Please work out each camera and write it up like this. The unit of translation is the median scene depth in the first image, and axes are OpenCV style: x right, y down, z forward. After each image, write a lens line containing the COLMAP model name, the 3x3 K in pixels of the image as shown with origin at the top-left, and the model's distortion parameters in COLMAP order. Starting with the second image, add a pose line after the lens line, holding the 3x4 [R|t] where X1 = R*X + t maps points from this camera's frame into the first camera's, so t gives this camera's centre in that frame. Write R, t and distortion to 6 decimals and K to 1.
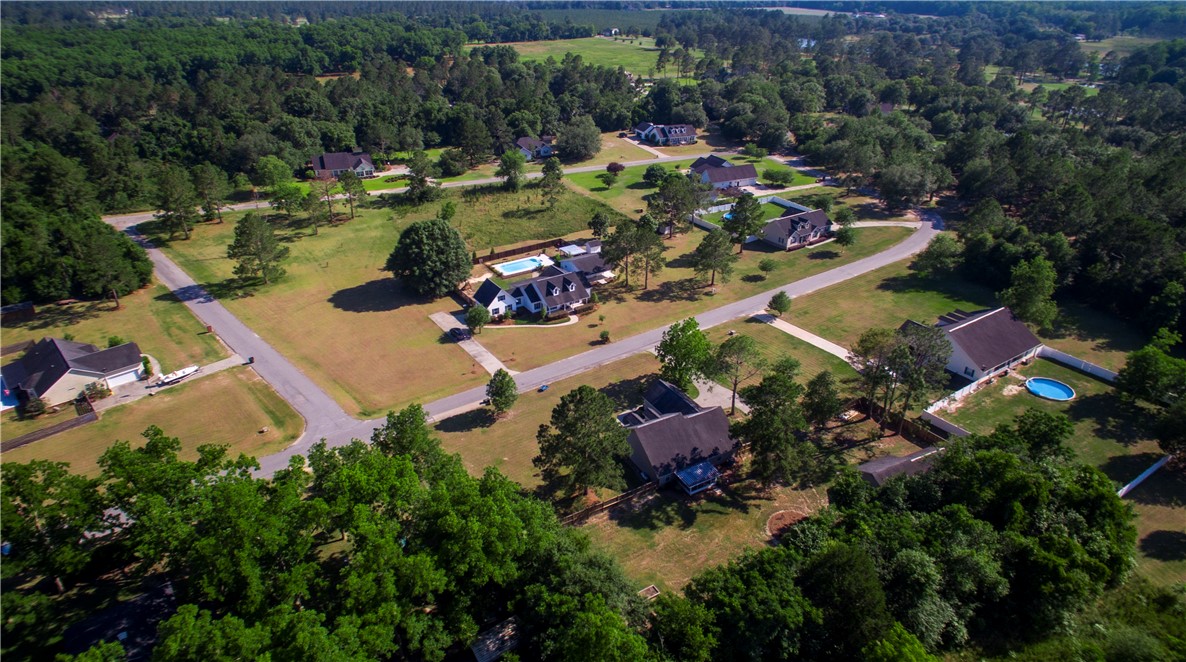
lens RADIAL K [[655.6, 0, 593.0], [0, 655.6, 331.0], [0, 0, 1]] dist [0.004638, -0.000096]
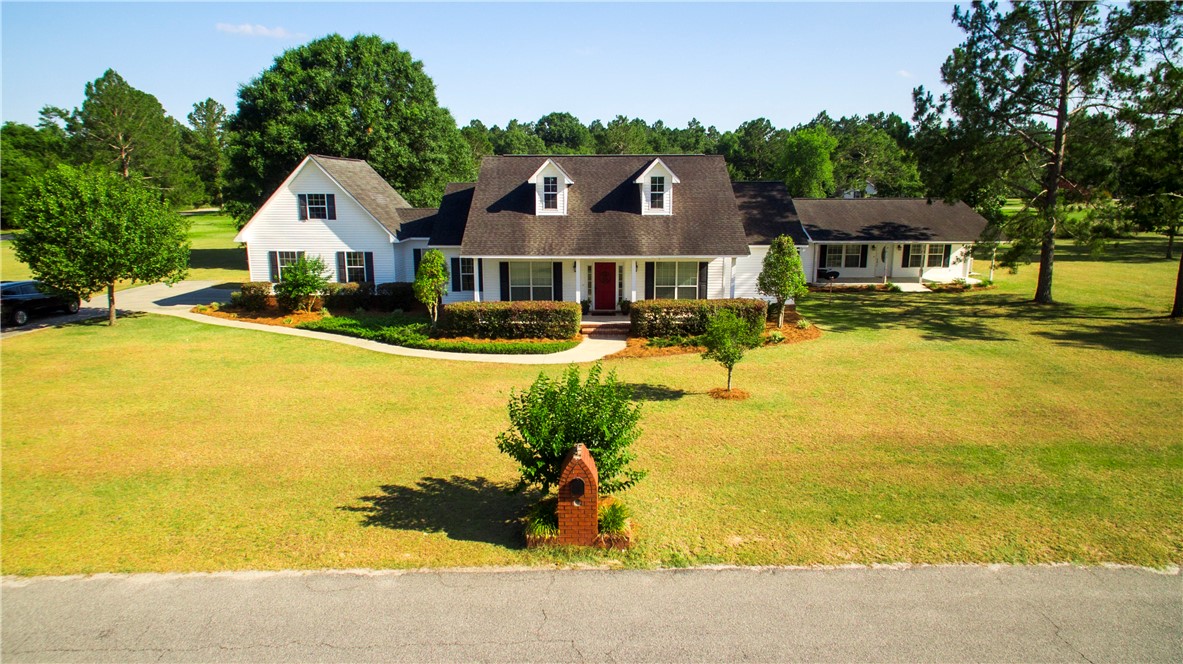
lens RADIAL K [[676.6, 0, 591.5], [0, 676.6, 332.0], [0, 0, 1]] dist [0.012999, 0.000432]
pose [[0.833471, 0.108936, -0.541719, 0.053675], [-0.254676, 0.945769, -0.201648, 0.008863], [0.490374, 0.306031, 0.816014, 0.854236]]
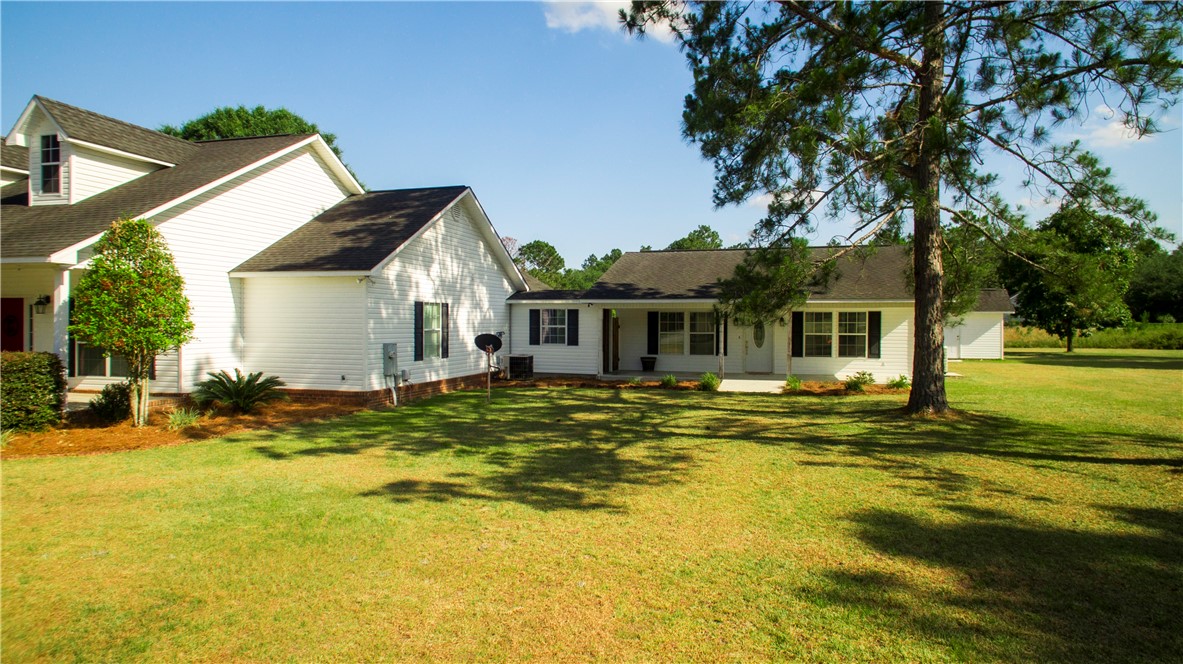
lens RADIAL K [[654.0, 0, 591.5], [0, 654.0, 332.0], [0, 0, 1]] dist [0.004638, -0.000096]
pose [[0.651815, 0.009885, -0.758314, 0.088136], [-0.359410, 0.884520, -0.297404, -0.044941], [0.667804, 0.466398, 0.580096, 1.005046]]
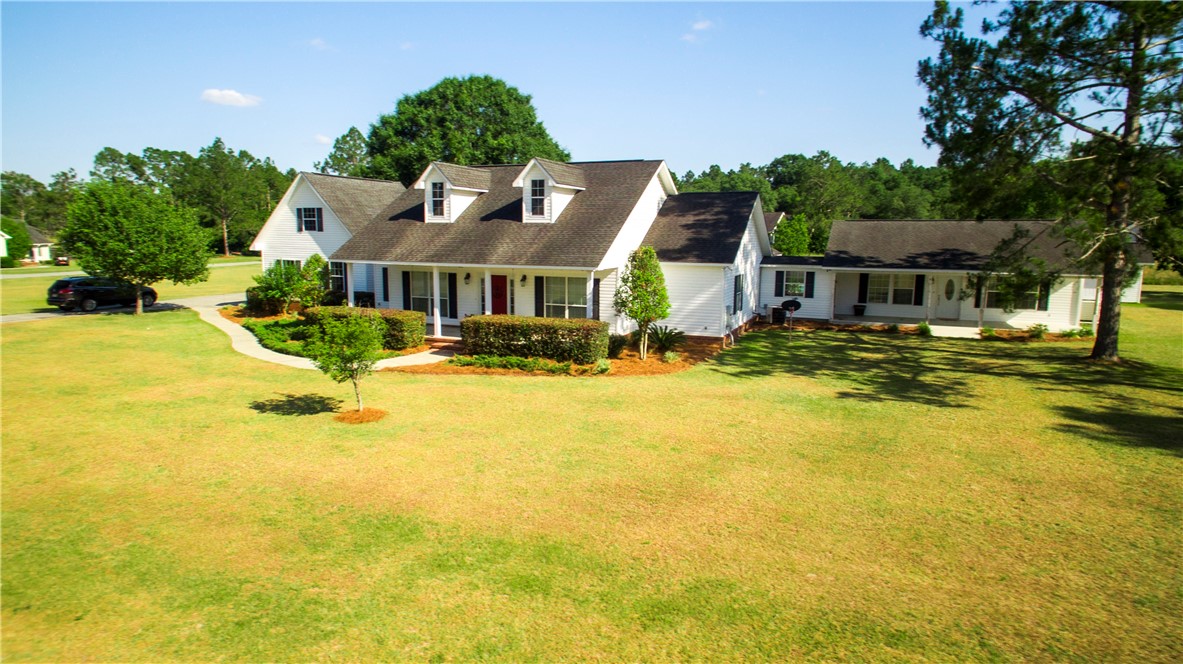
lens RADIAL K [[654.0, 0, 591.5], [0, 654.0, 332.0], [0, 0, 1]] dist [0.004638, -0.000096]
pose [[0.562439, 0.123155, -0.817615, 0.103337], [-0.391812, 0.910471, -0.132388, -0.022190], [0.728111, 0.394812, 0.560338, 0.932702]]
